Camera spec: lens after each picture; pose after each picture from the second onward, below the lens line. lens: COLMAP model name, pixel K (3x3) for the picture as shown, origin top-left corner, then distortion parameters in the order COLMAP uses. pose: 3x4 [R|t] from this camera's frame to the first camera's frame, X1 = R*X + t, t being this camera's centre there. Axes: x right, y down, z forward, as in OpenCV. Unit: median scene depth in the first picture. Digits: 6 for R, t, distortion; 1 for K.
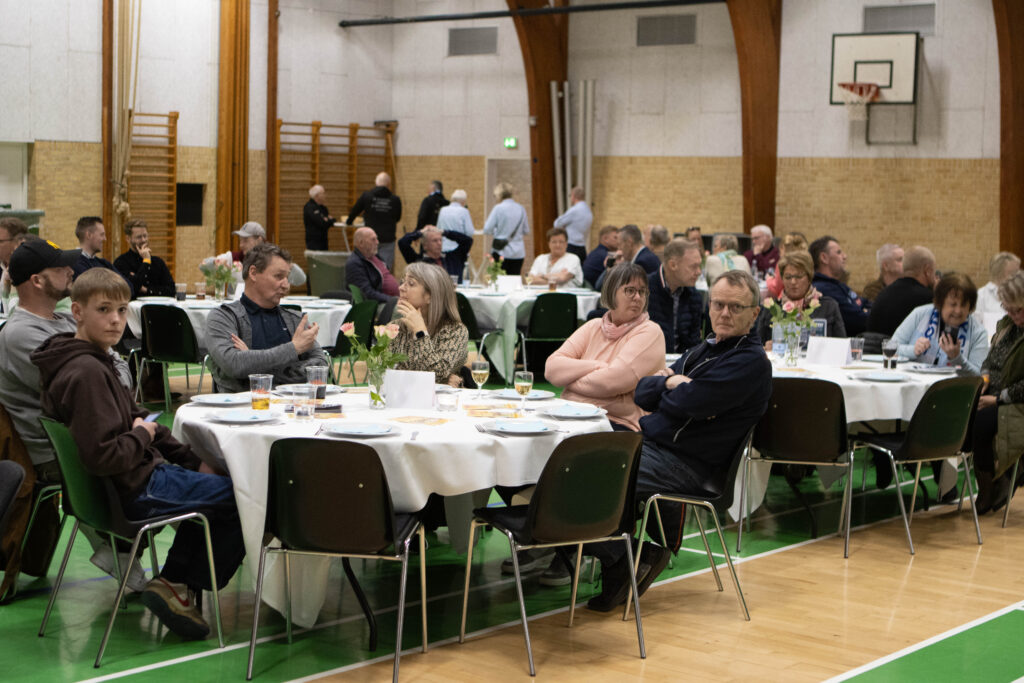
lens RADIAL K [[1770.1, 0, 512.2], [0, 1770.1, 341.1], [0, 0, 1]] dist [0.032040, 0.000000]
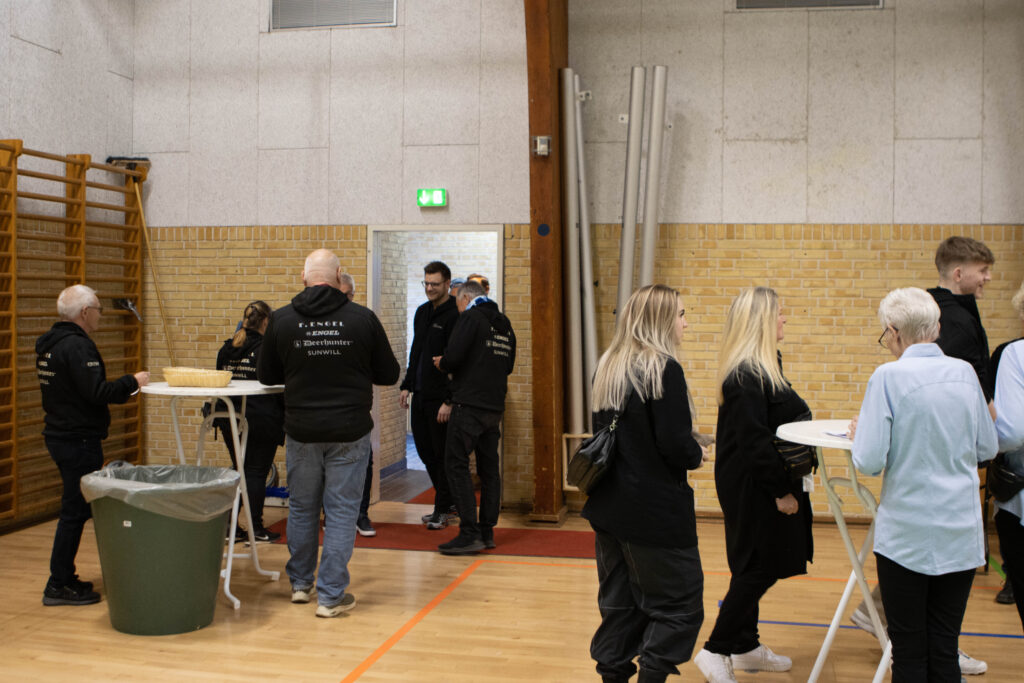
lens RADIAL K [[1153.3, 0, 512.9], [0, 1153.3, 340.1], [0, 0, 1]] dist [-0.095263, 0.000000]
pose [[0.881249, -0.028413, 0.471797, -0.133096], [0.047840, 0.998427, -0.029229, -0.060525], [-0.470224, 0.048328, 0.881223, 0.695511]]
